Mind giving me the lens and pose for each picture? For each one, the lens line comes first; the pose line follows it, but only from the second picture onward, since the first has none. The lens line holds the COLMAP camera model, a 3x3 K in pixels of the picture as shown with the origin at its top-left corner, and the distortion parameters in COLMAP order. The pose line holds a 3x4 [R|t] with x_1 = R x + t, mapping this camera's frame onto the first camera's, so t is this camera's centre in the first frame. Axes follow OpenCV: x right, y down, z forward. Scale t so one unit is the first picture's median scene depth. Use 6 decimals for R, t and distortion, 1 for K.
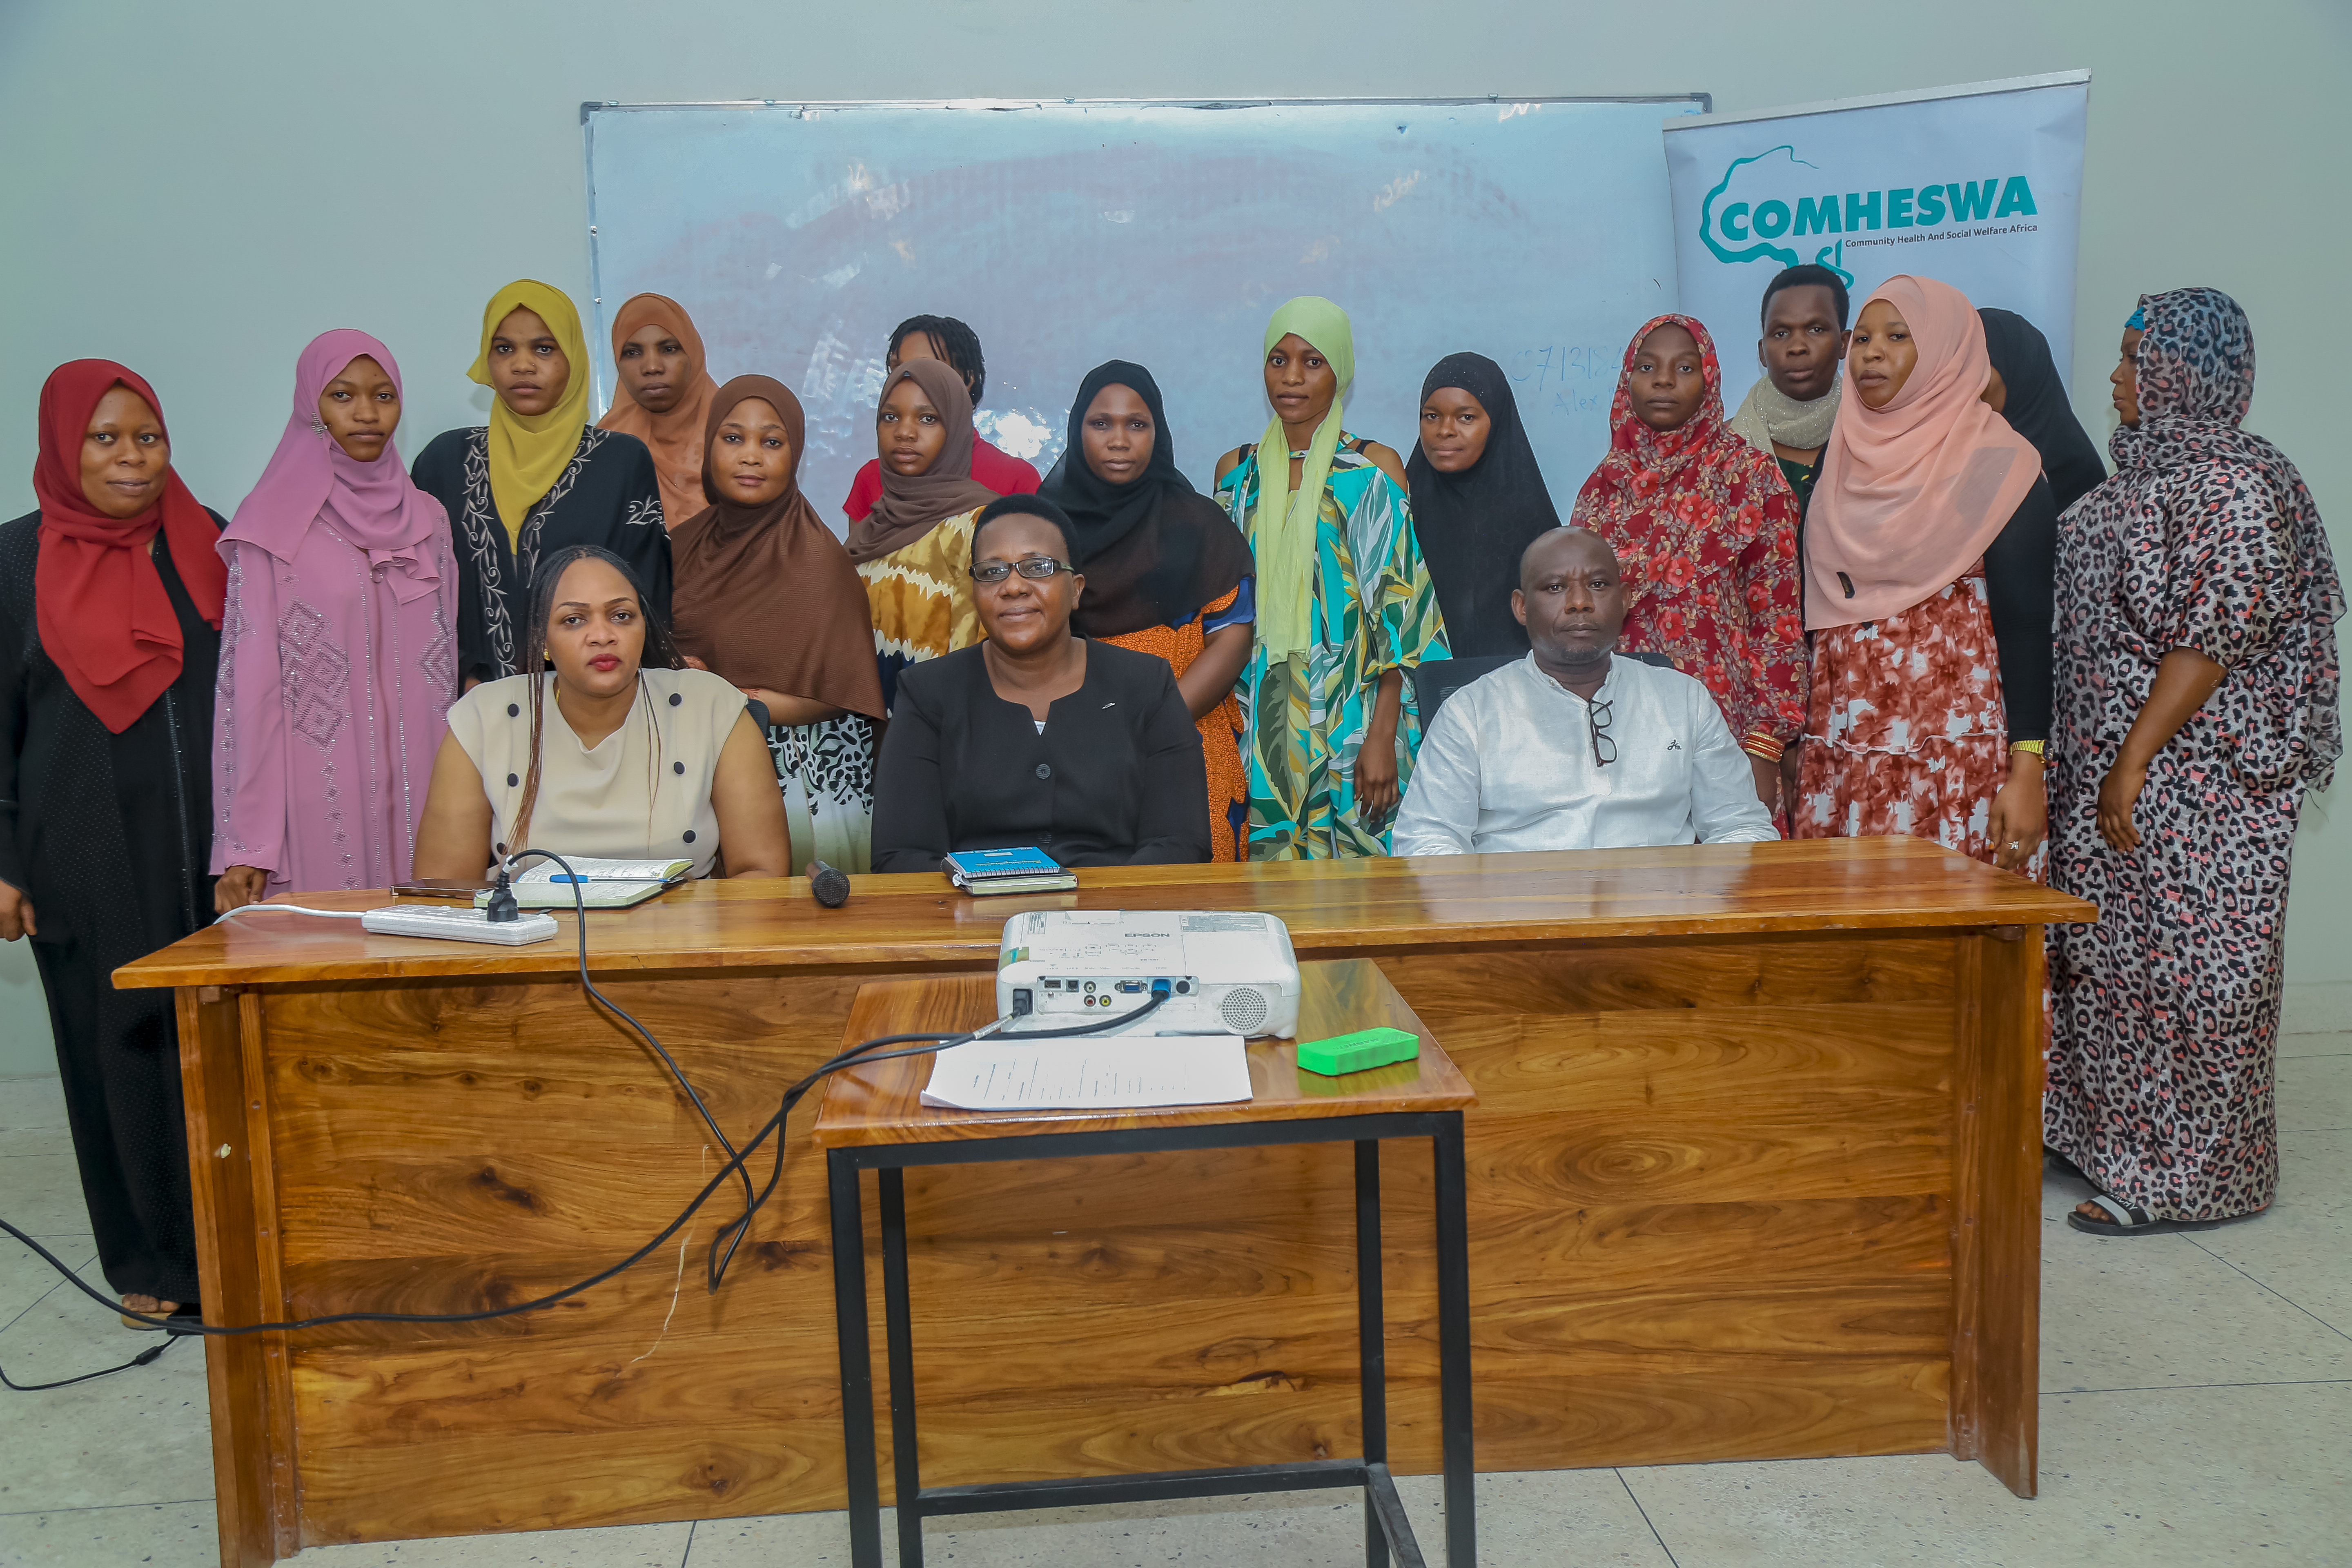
lens RADIAL K [[2344.1, 0, 1176.0], [0, 2344.1, 784.0], [0, 0, 1]] dist [-0.007800, 0.107403]
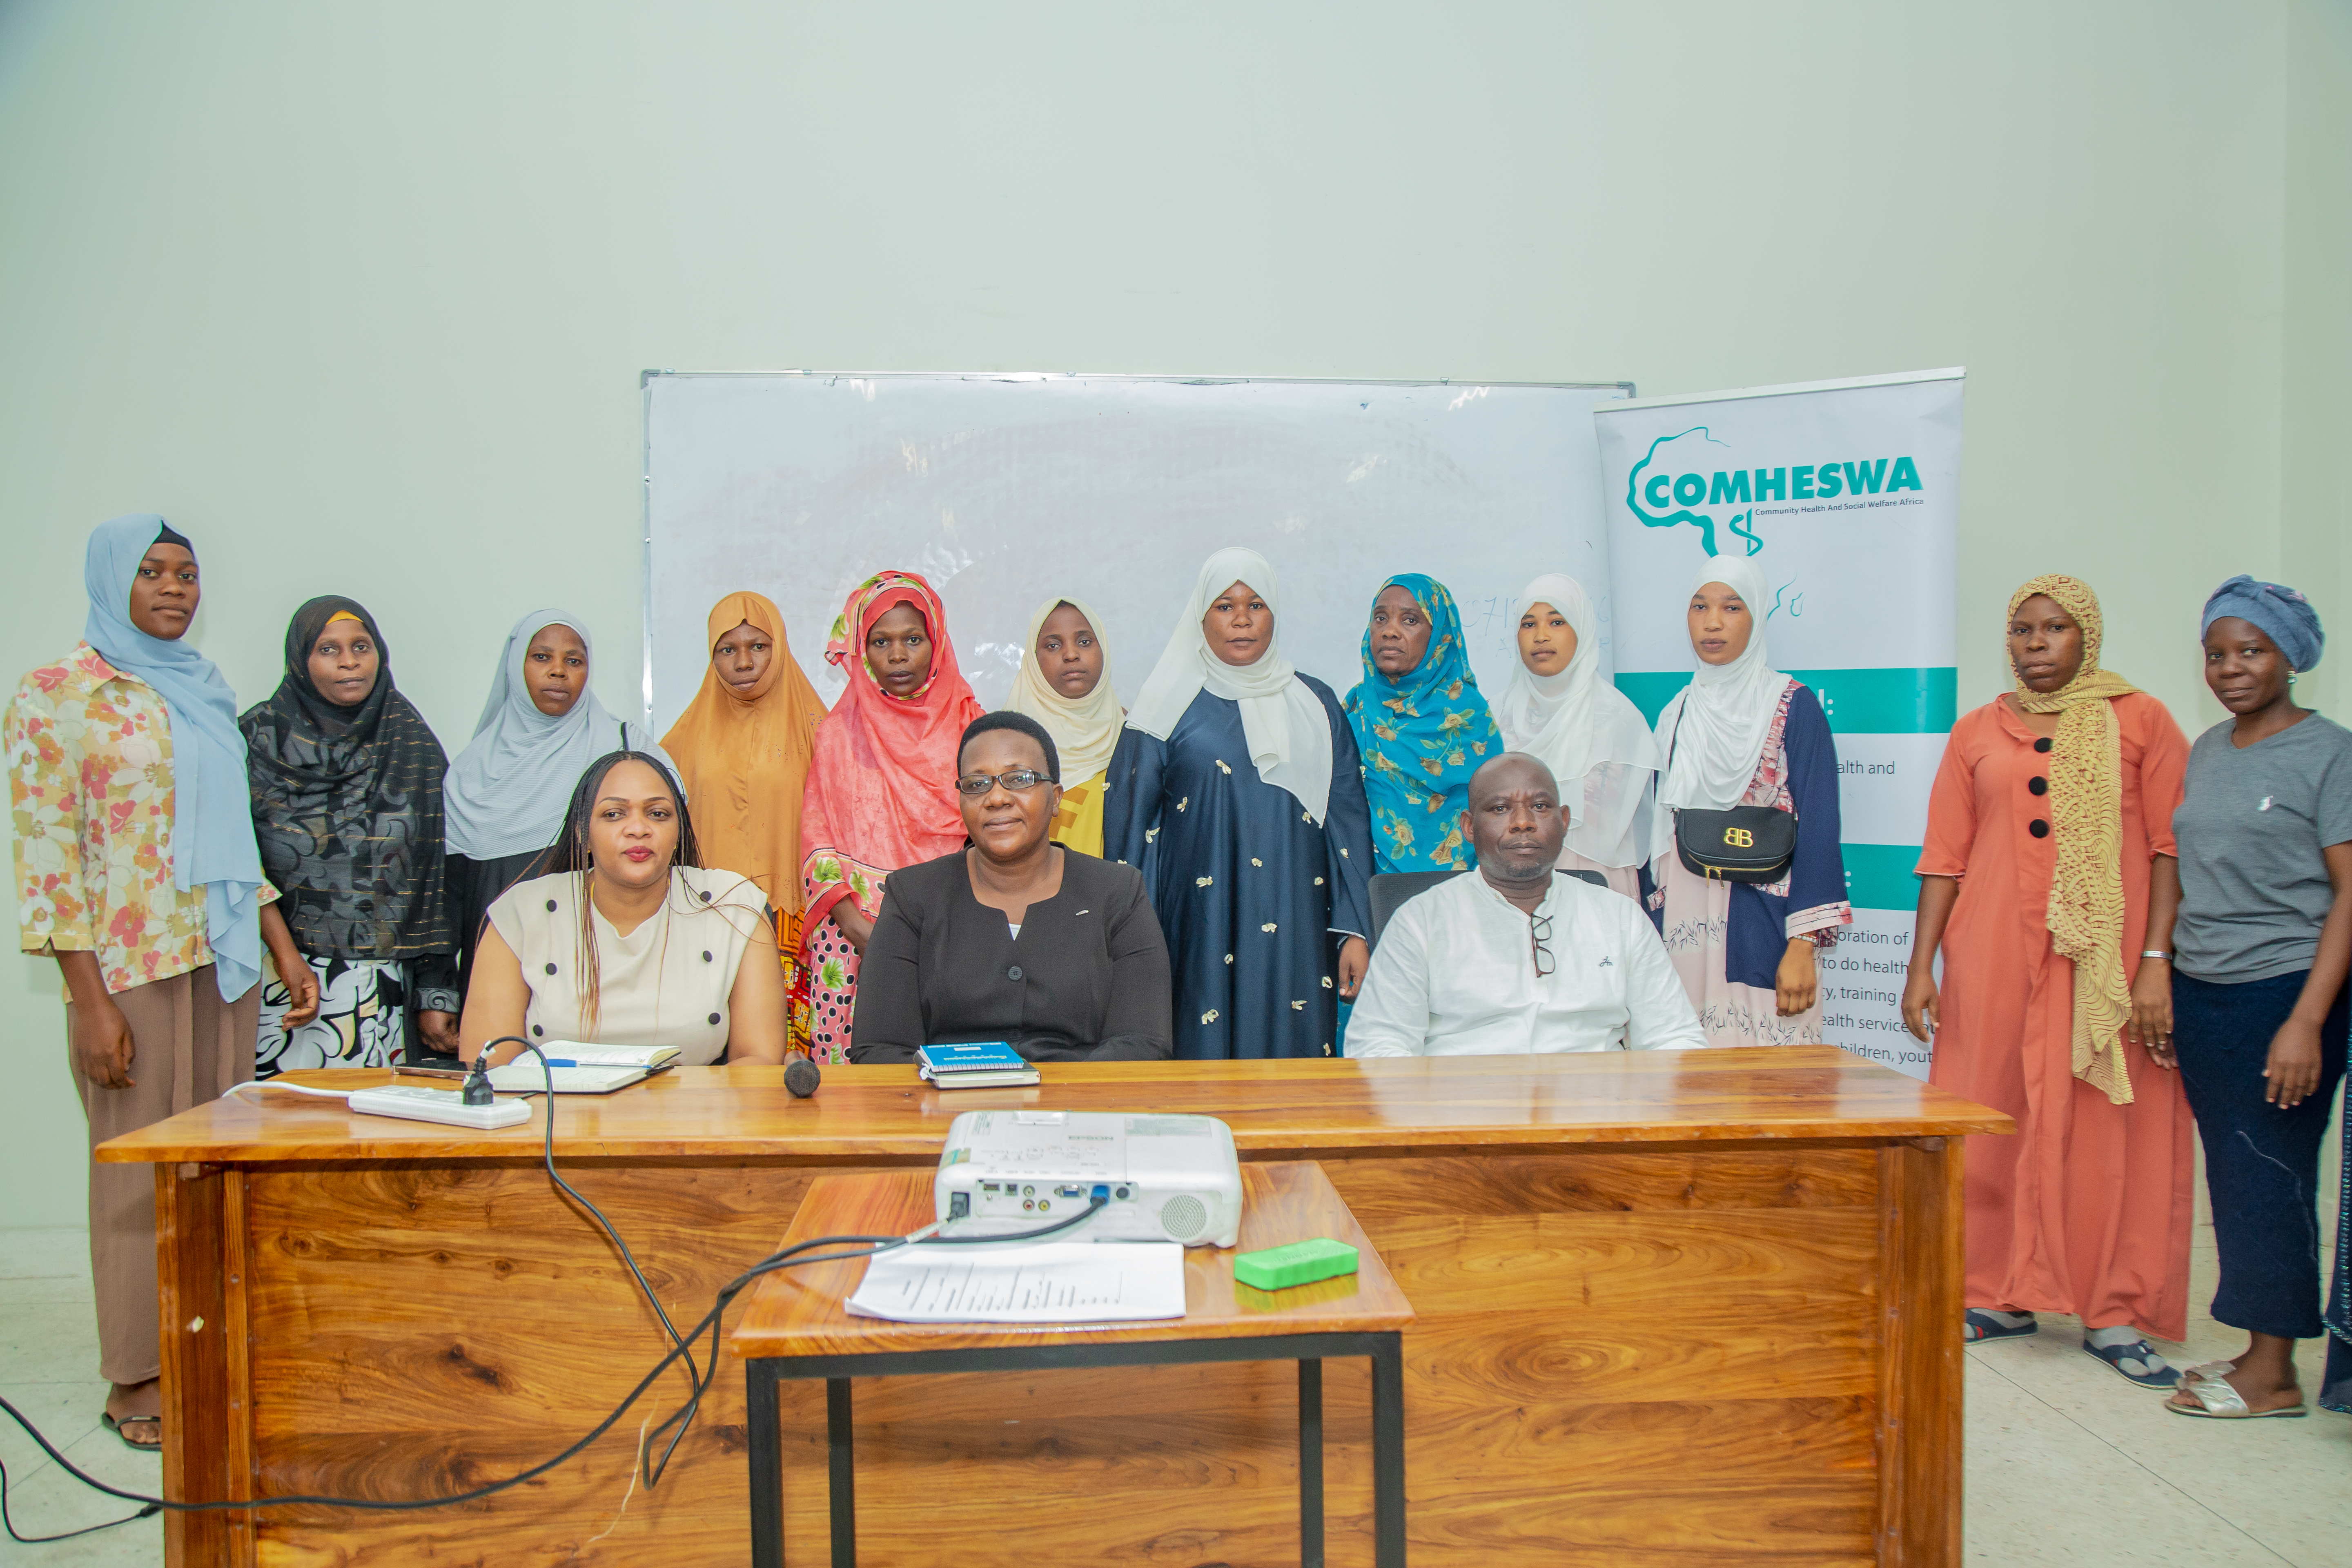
lens RADIAL K [[1949.4, 0, 1176.0], [0, 1949.4, 784.0], [0, 0, 1]] dist [-0.078970, 0.113985]
pose [[0.999804, 0.019192, -0.004946, 0.020949], [-0.019588, 0.994870, -0.099252, -0.003679], [0.003016, 0.099329, 0.995050, 0.129344]]
